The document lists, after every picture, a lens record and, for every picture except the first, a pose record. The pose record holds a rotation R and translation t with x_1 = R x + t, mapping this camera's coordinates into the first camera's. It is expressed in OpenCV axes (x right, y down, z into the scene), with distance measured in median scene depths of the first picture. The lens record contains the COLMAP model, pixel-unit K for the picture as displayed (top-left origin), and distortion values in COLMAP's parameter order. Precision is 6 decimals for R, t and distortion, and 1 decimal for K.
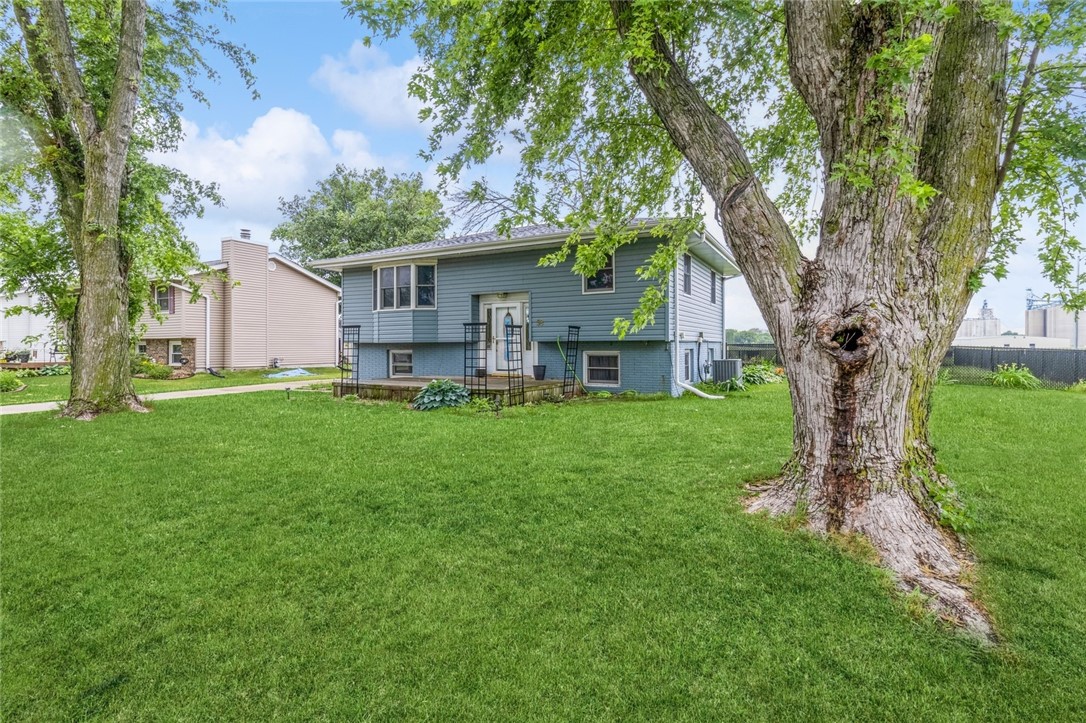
lens RADIAL K [[503.2, 0, 547.5], [0, 503.2, 344.9], [0, 0, 1]] dist [0.002290, 0.000107]
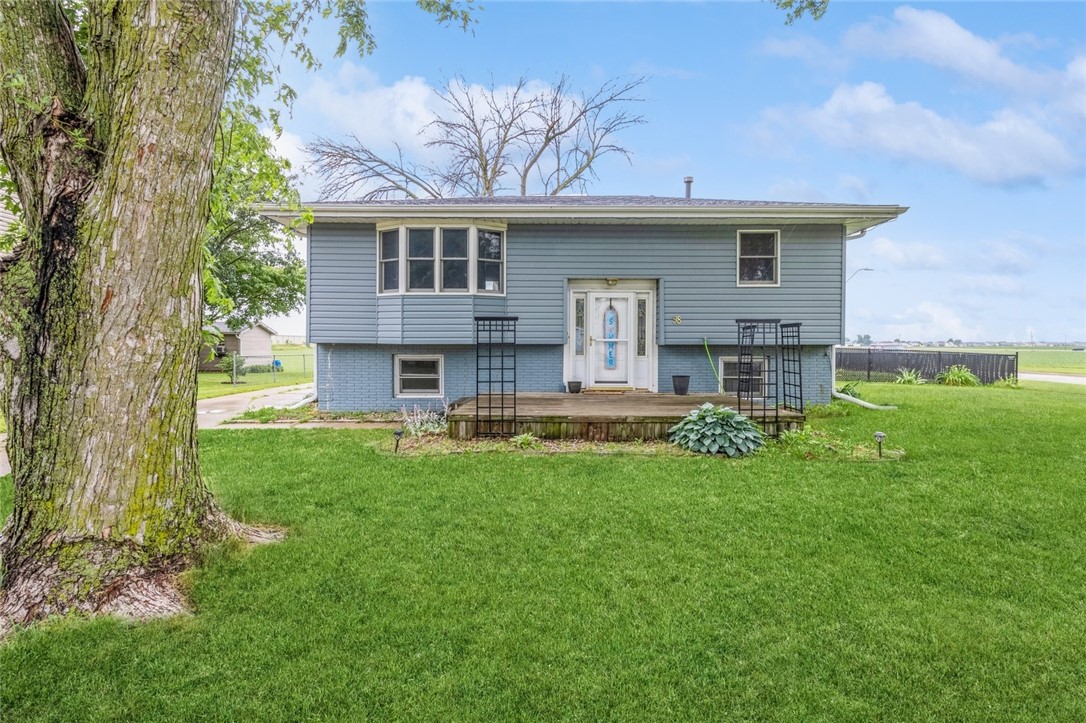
lens RADIAL K [[505.9, 0, 549.5], [0, 505.9, 346.4], [0, 0, 1]] dist [0.000517, 0.000185]
pose [[0.885633, 0.003034, 0.464376, -0.553735], [-0.005732, 0.999974, 0.004398, -0.006270], [-0.464351, -0.006557, 0.885627, 0.407620]]
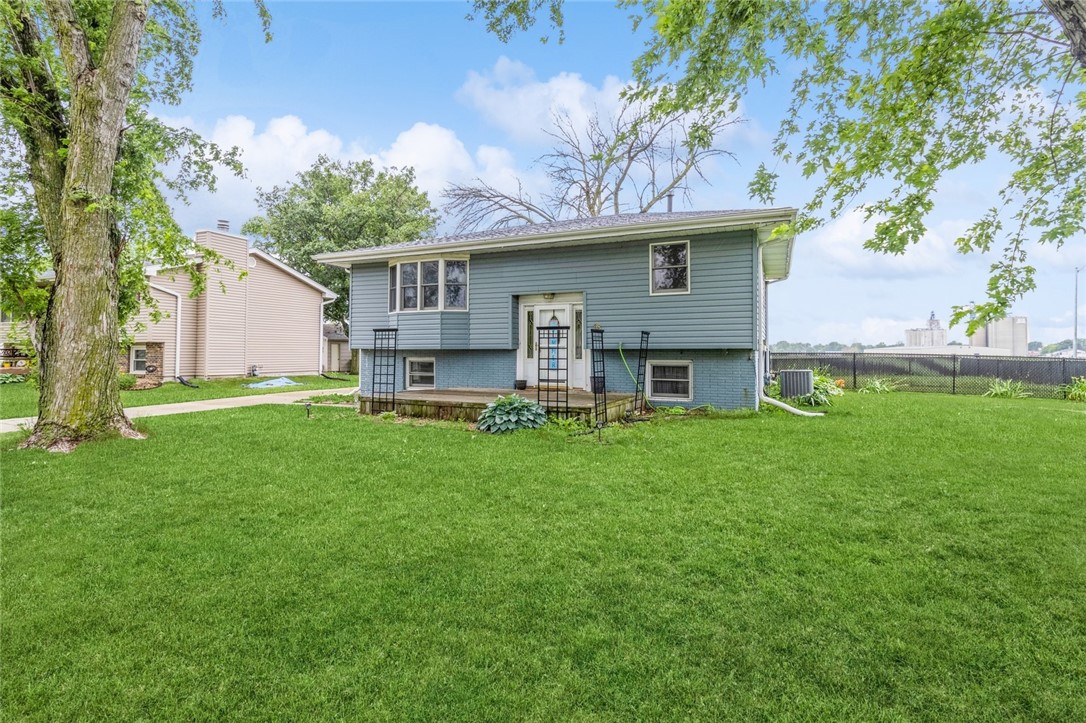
lens RADIAL K [[509.0, 0, 546.4], [0, 509.0, 340.1], [0, 0, 1]] dist [0.003087, 0.000610]
pose [[0.997684, 0.007371, 0.067613, -0.164162], [-0.005855, 0.999727, -0.022604, -0.001764], [-0.067761, 0.022155, 0.997456, 0.125655]]
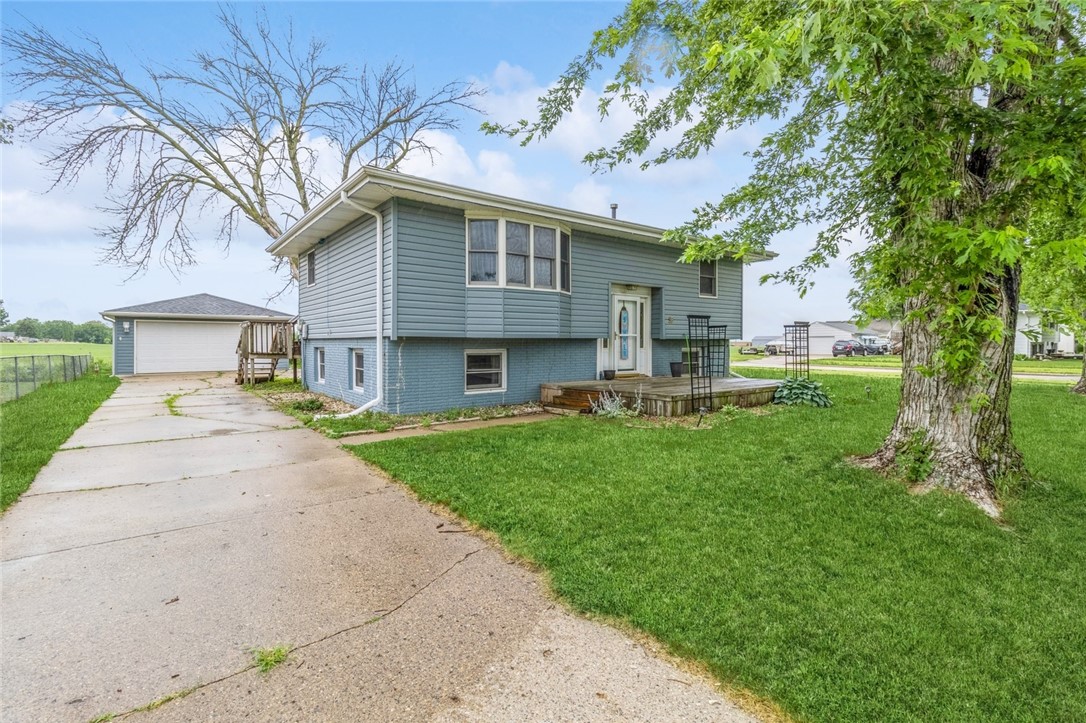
lens RADIAL K [[503.2, 0, 547.5], [0, 503.2, 344.9], [0, 0, 1]] dist [0.002290, 0.000107]
pose [[0.412918, -0.002519, 0.910765, -1.049072], [-0.001684, 0.999992, 0.003529, 0.002393], [-0.910767, -0.002991, 0.412910, 0.815906]]
